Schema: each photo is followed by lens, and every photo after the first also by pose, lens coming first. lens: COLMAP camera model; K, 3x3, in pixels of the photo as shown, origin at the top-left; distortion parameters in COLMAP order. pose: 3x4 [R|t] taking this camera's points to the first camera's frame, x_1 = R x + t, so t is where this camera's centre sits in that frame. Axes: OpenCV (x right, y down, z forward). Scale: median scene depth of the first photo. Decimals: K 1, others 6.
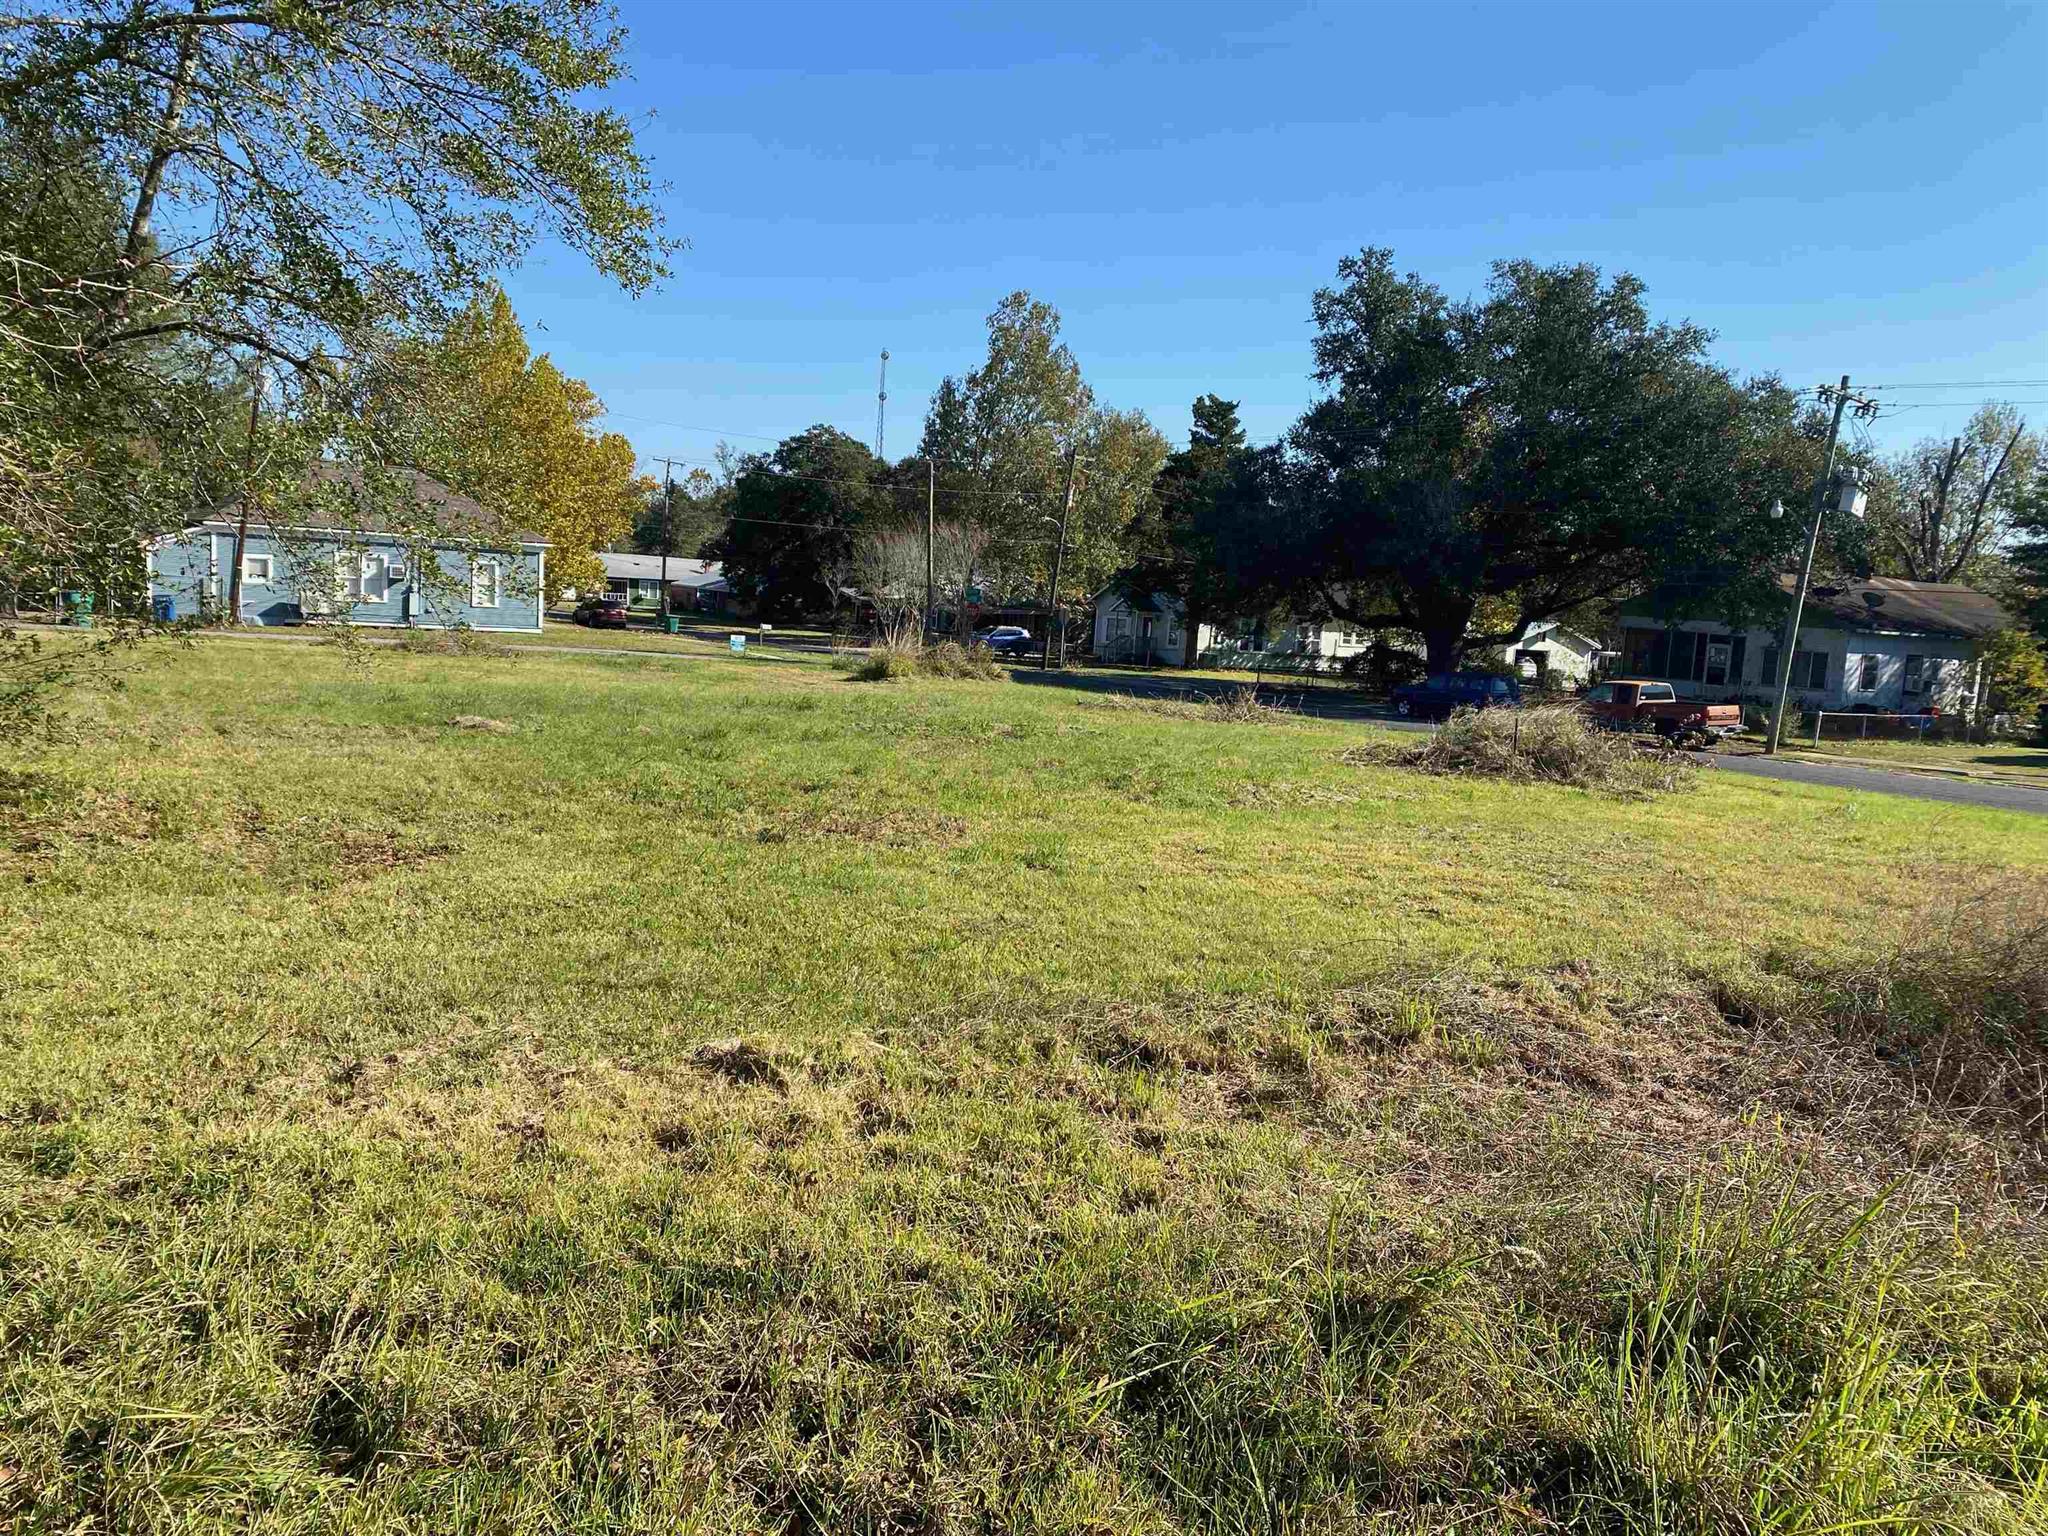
lens RADIAL K [[1557.5, 0, 1022.6], [0, 1557.5, 778.4], [0, 0, 1]] dist [0.007696, 0.000237]
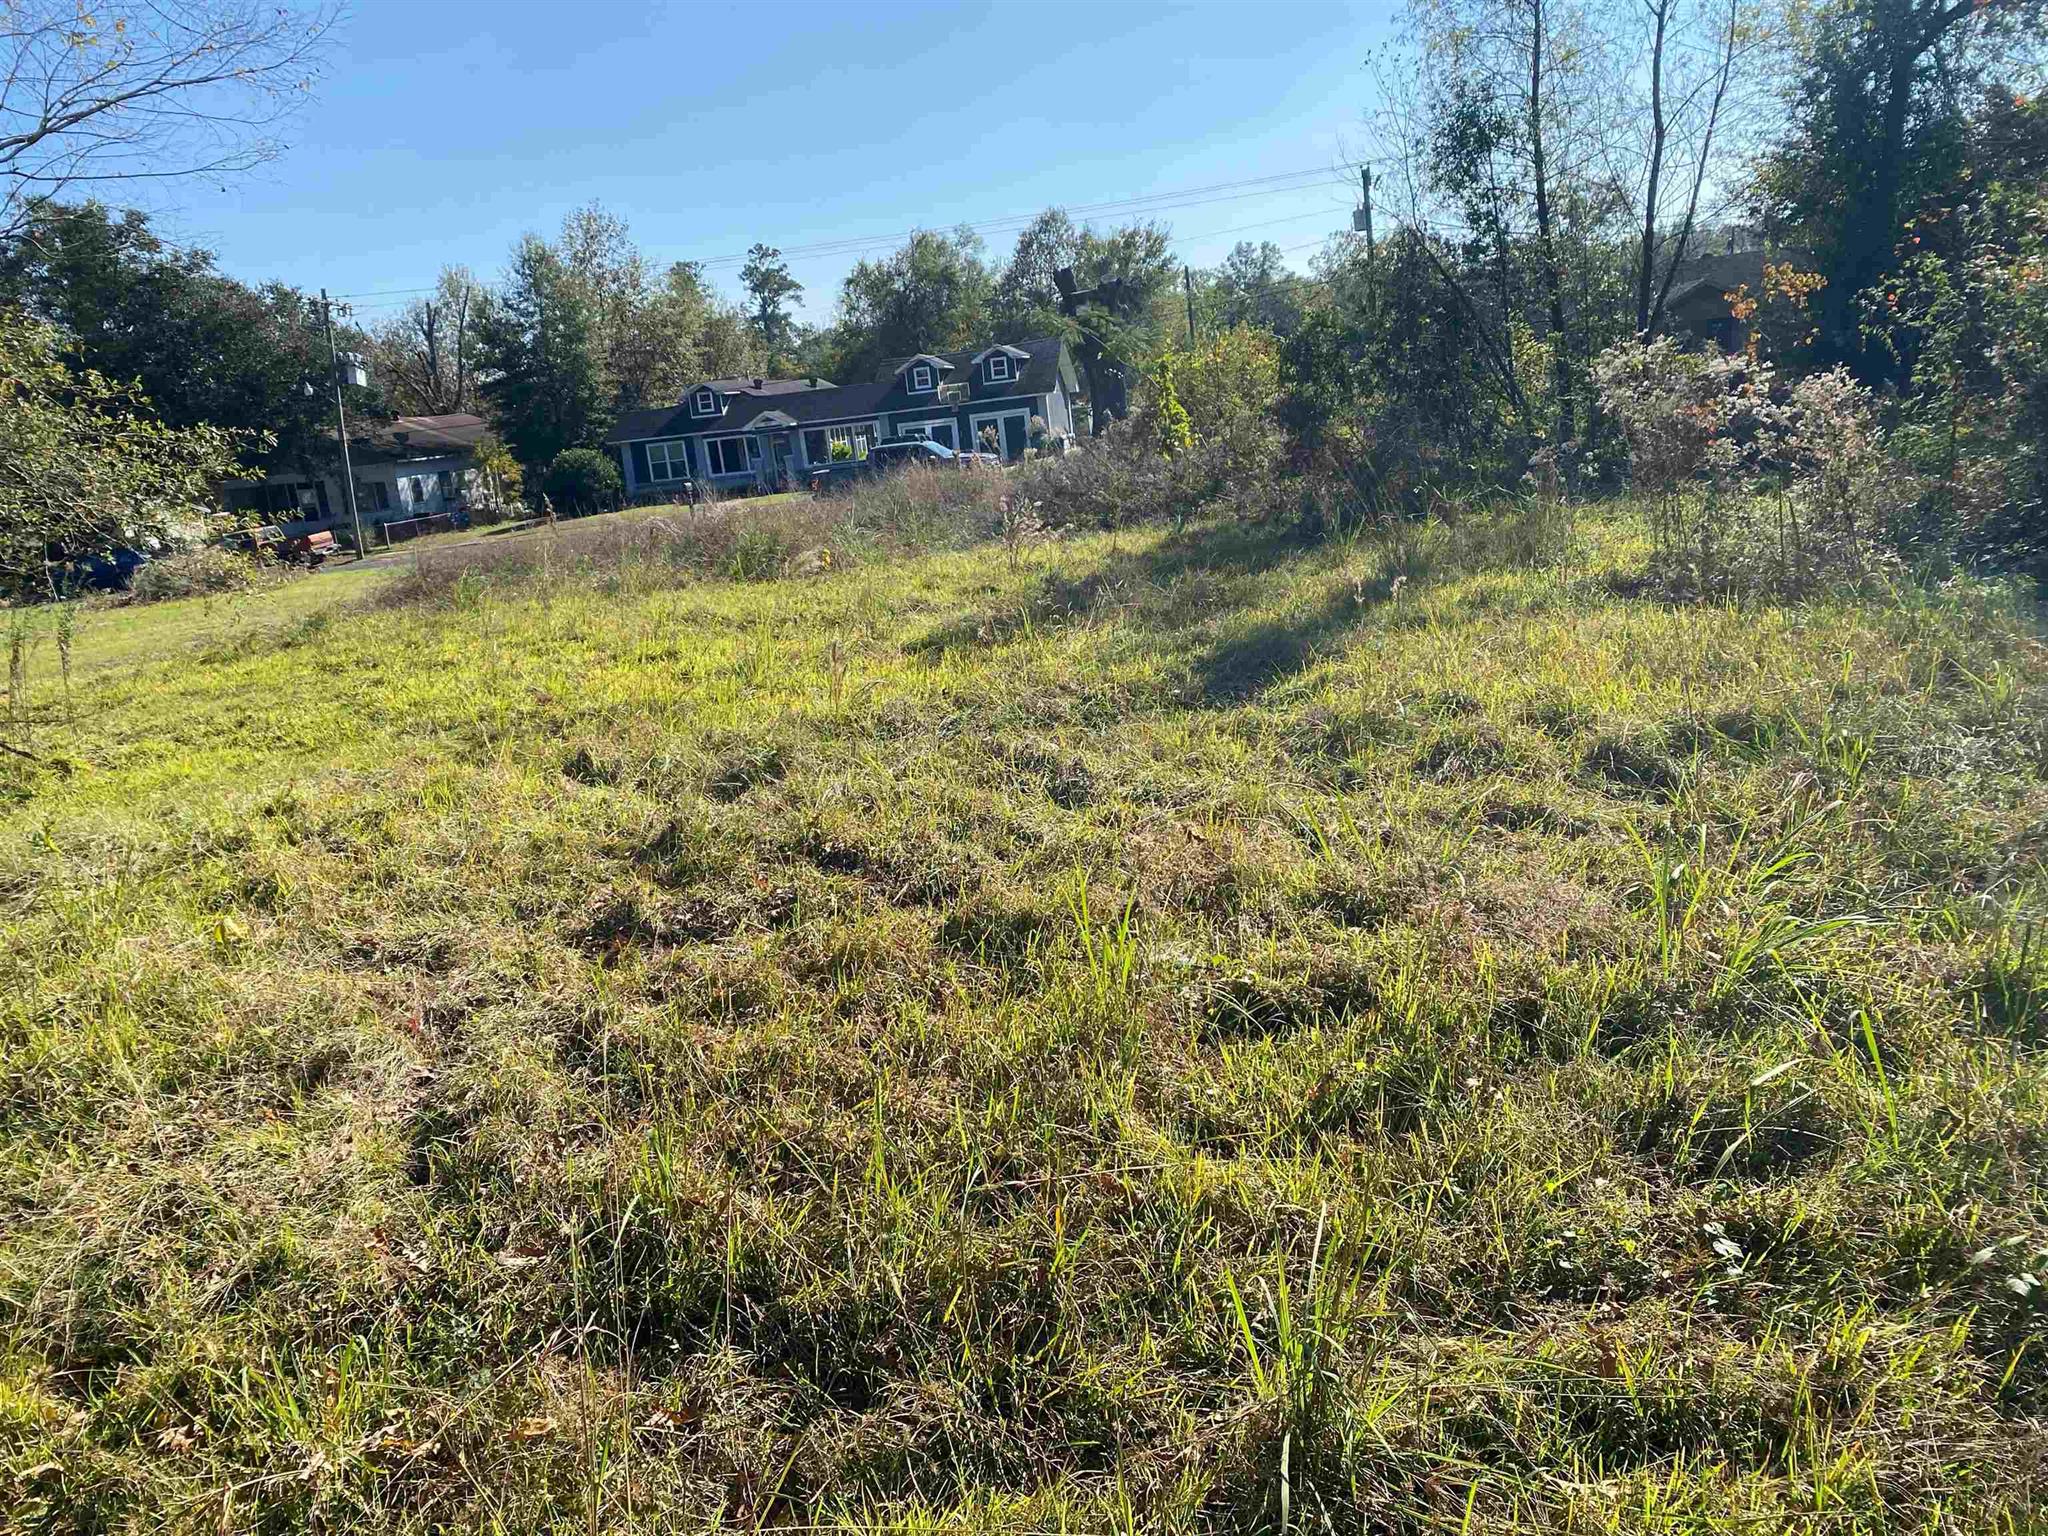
lens RADIAL K [[1557.5, 0, 1027.9], [0, 1557.5, 779.7], [0, 0, 1]] dist [0.007696, 0.000237]
pose [[0.654895, -0.310533, 0.688972, -0.144436], [0.236147, 0.950112, 0.203767, 0.025021], [-0.717877, 0.029253, 0.695555, -0.368120]]
